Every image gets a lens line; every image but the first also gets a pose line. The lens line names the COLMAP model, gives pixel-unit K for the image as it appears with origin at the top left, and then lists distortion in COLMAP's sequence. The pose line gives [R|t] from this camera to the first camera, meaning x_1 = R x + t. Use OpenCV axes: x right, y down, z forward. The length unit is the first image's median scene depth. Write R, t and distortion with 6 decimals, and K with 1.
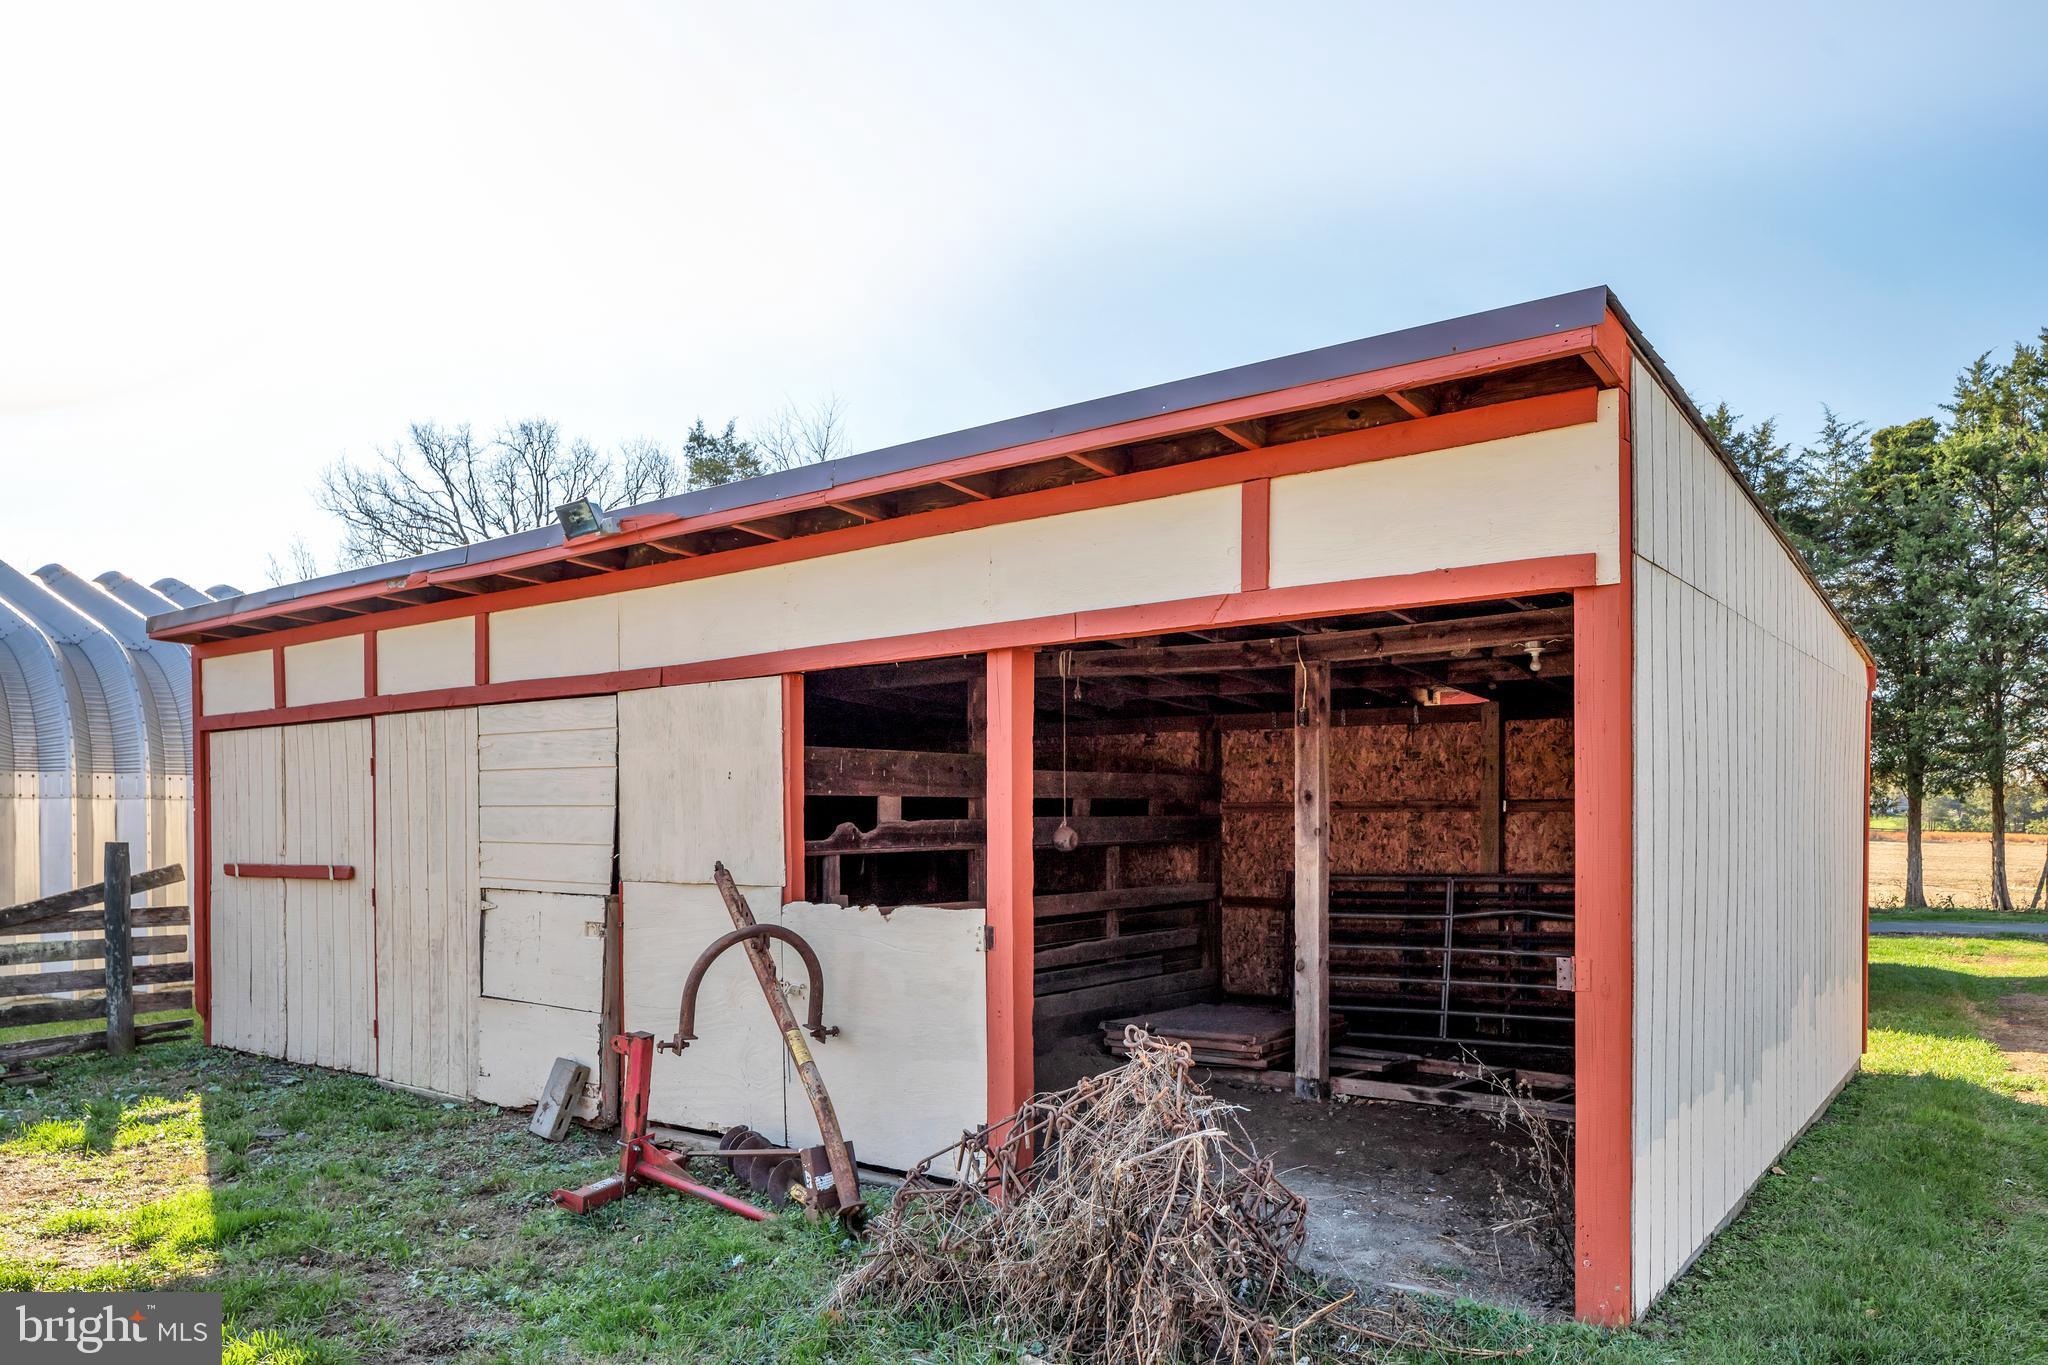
lens RADIAL K [[1342.7, 0, 1025.8], [0, 1342.7, 757.6], [0, 0, 1]] dist [0.001693, 0.000048]
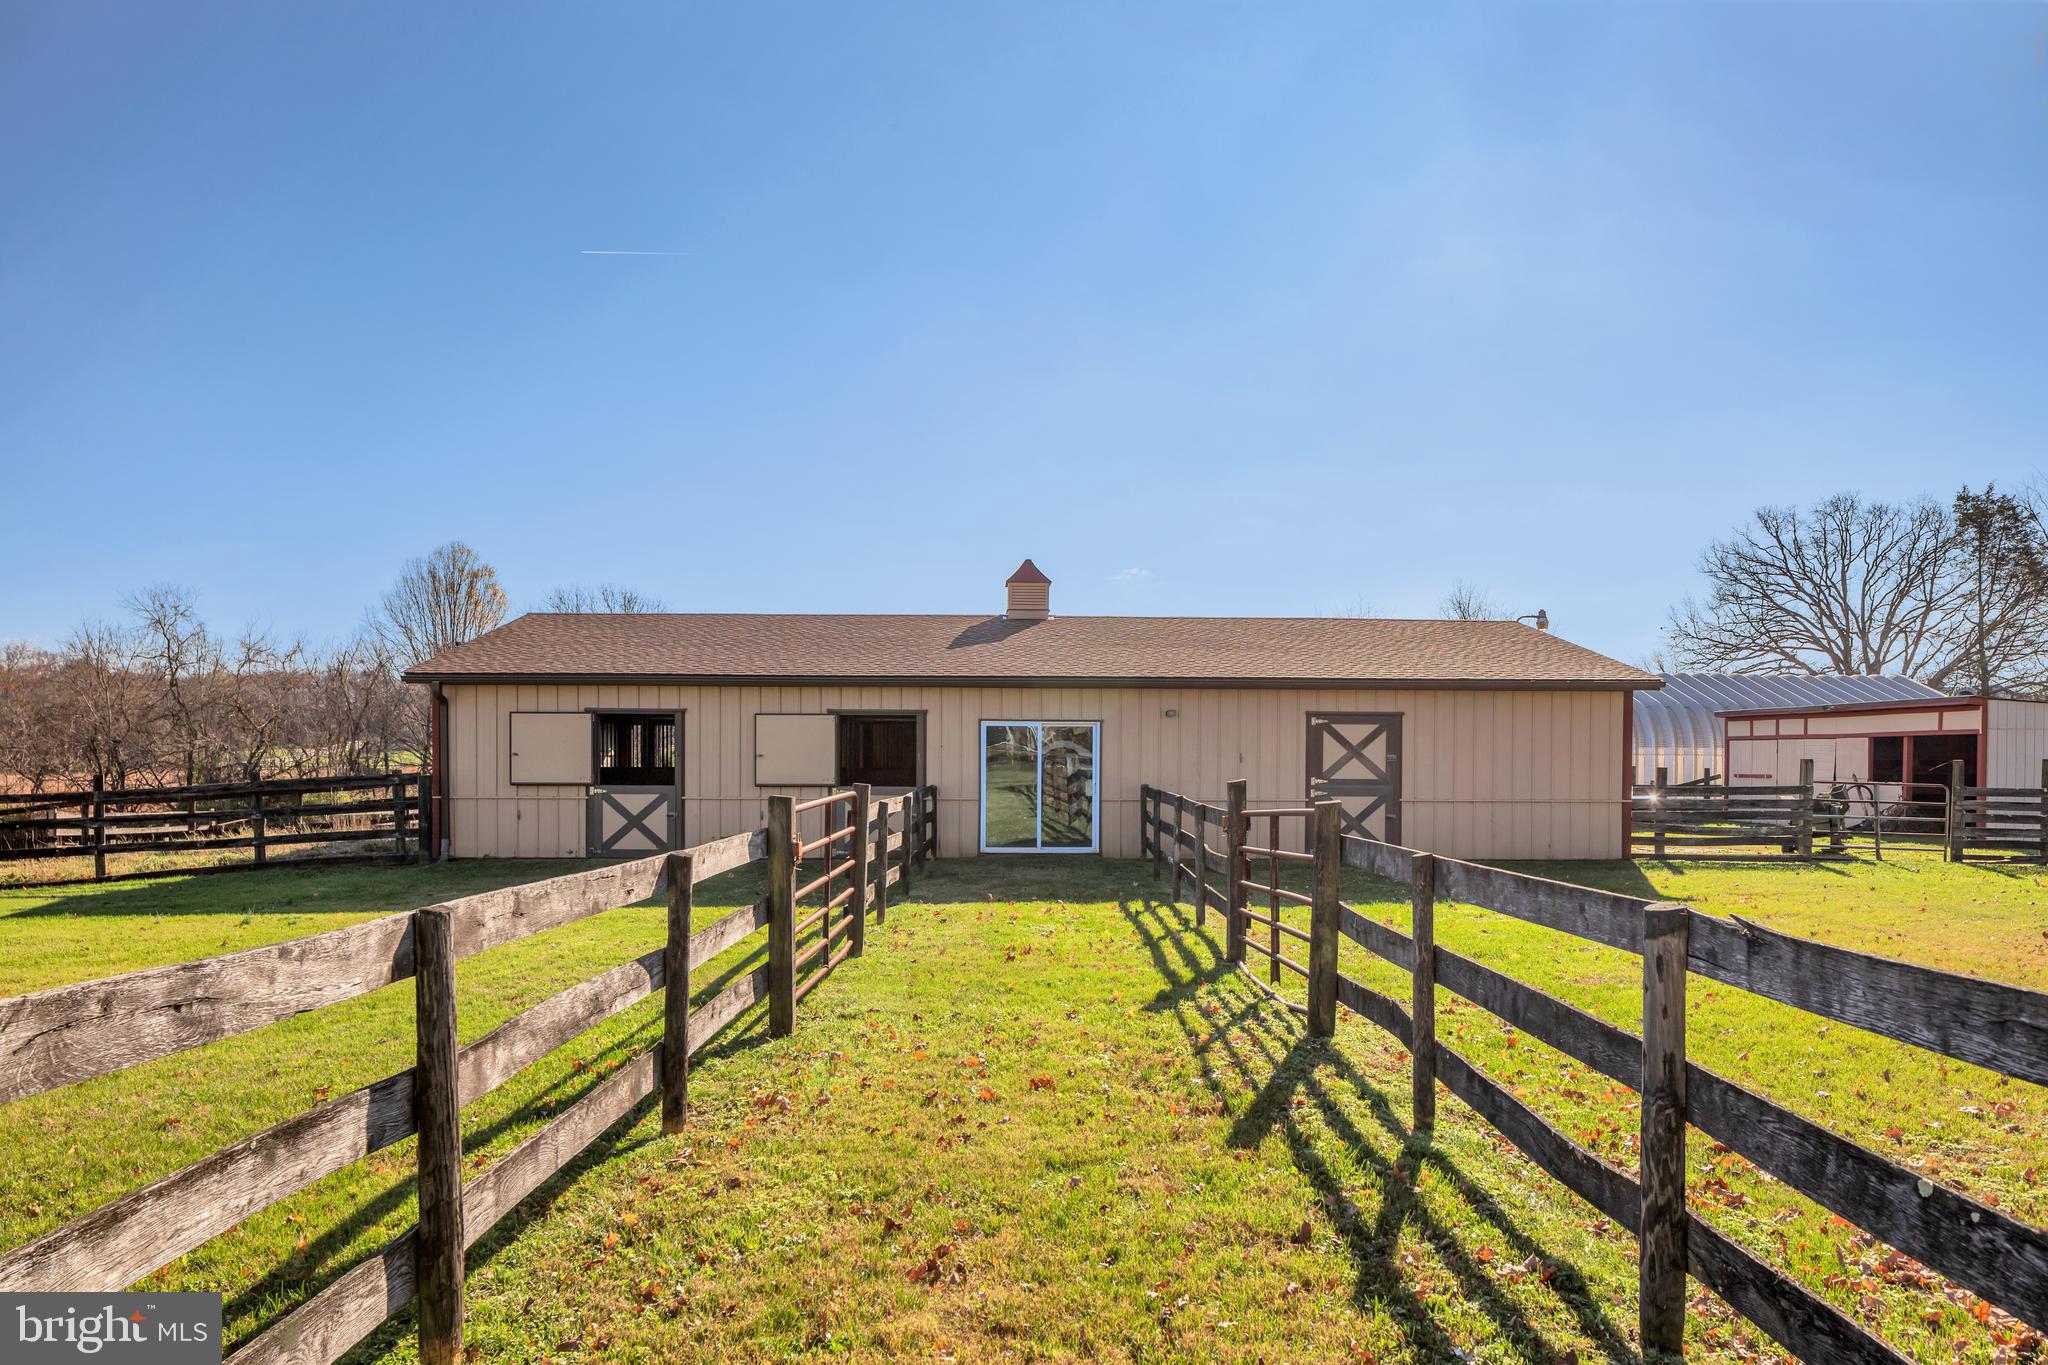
lens RADIAL K [[1342.7, 0, 1025.8], [0, 1342.7, 757.6], [0, 0, 1]] dist [0.001693, 0.000048]
pose [[0.614055, 0.010584, -0.789193, 0.277889], [0.026787, 0.999055, 0.034241, -0.035799], [0.788809, -0.042166, 0.613190, -0.687511]]
